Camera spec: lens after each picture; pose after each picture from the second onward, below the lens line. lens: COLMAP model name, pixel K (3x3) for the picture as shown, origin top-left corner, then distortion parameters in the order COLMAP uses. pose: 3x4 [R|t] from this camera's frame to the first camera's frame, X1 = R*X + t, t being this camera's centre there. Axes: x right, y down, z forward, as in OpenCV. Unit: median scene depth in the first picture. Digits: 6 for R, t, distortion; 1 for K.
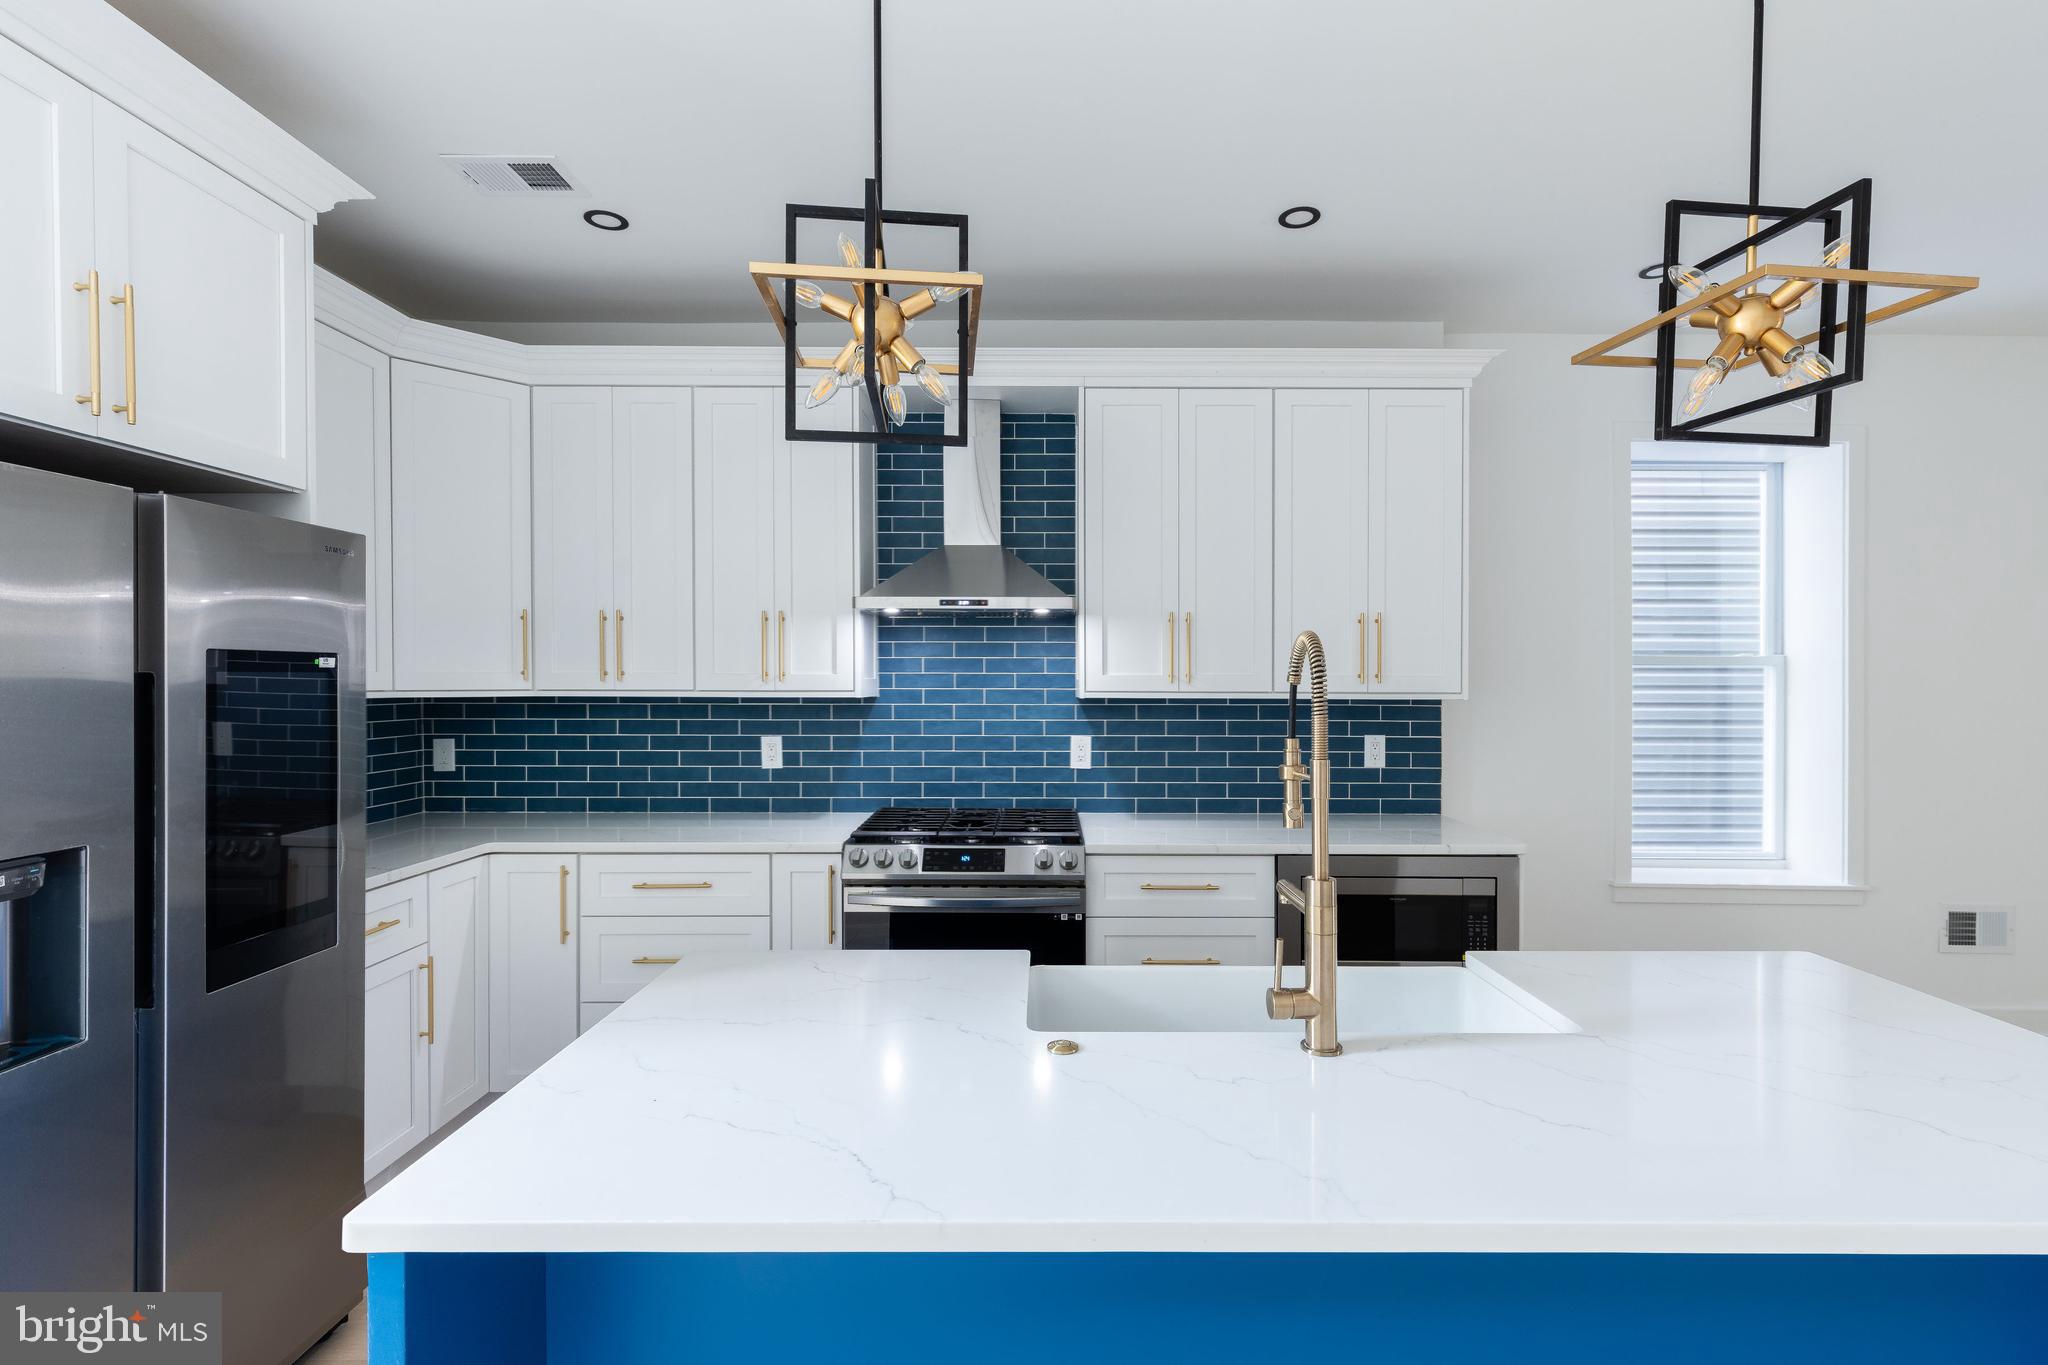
lens RADIAL K [[909.8, 0, 1024.0], [0, 909.8, 682.5], [0, 0, 1]] dist [0.012349, -0.000791]
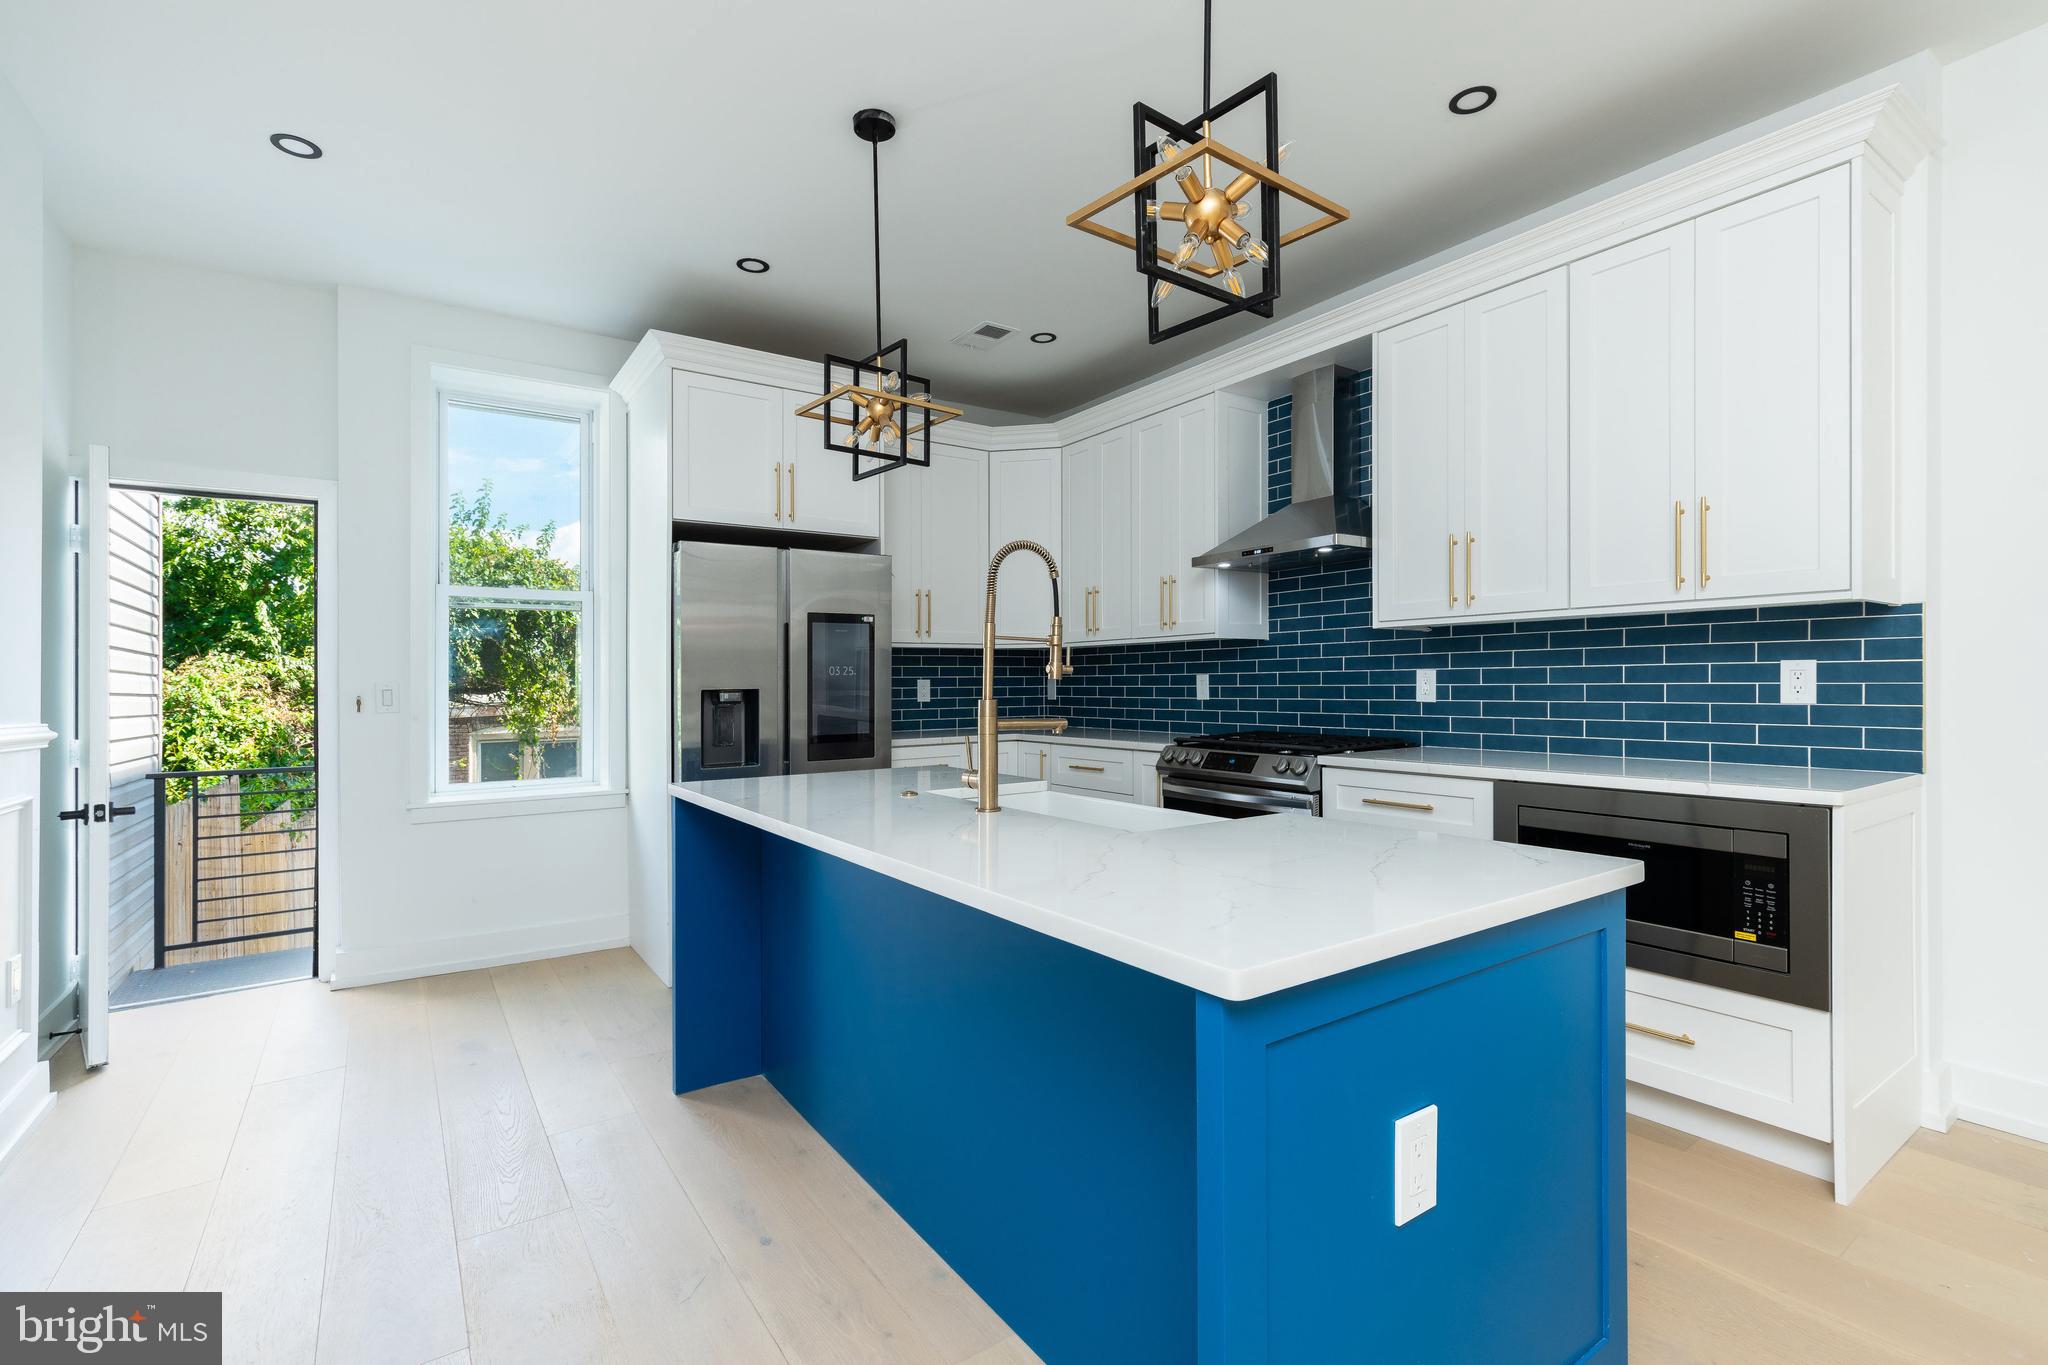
lens RADIAL K [[909.8, 0, 1024.0], [0, 909.8, 682.5], [0, 0, 1]] dist [0.012349, -0.000791]
pose [[0.568753, -0.008325, -0.822466, 0.639171], [0.005876, 0.999964, -0.006058, 0.076597], [0.822488, -0.001387, 0.568781, 0.061172]]
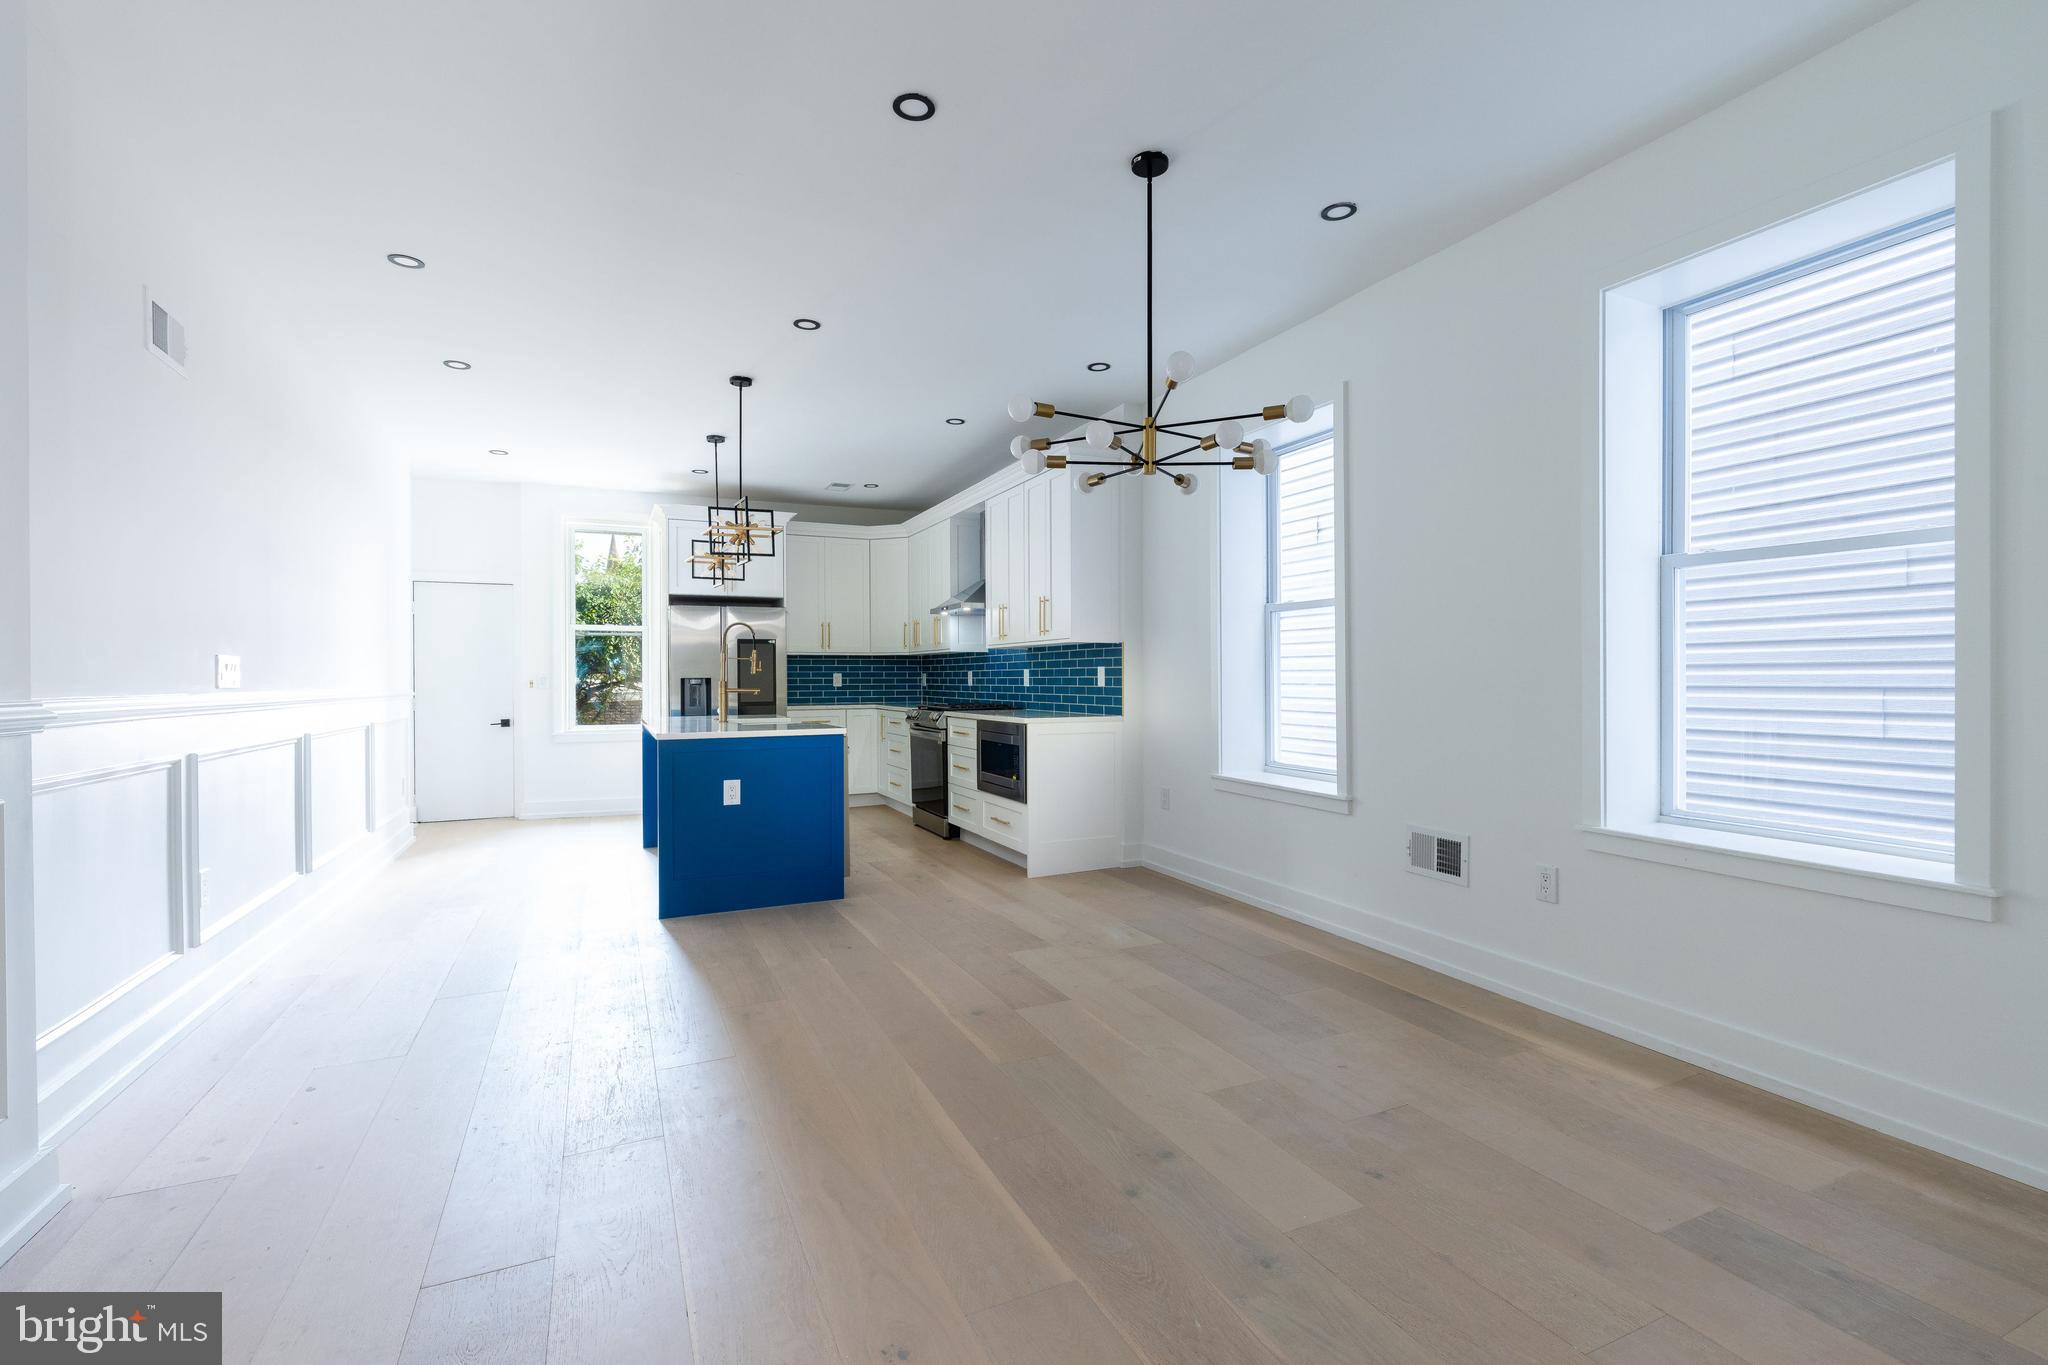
lens RADIAL K [[909.8, 0, 1024.0], [0, 909.8, 682.5], [0, 0, 1]] dist [0.012349, -0.000791]
pose [[0.424468, 0.003530, -0.905436, 1.814181], [0.007096, 0.999949, 0.007225, 0.073111], [0.905415, -0.009492, 0.424421, 0.175728]]
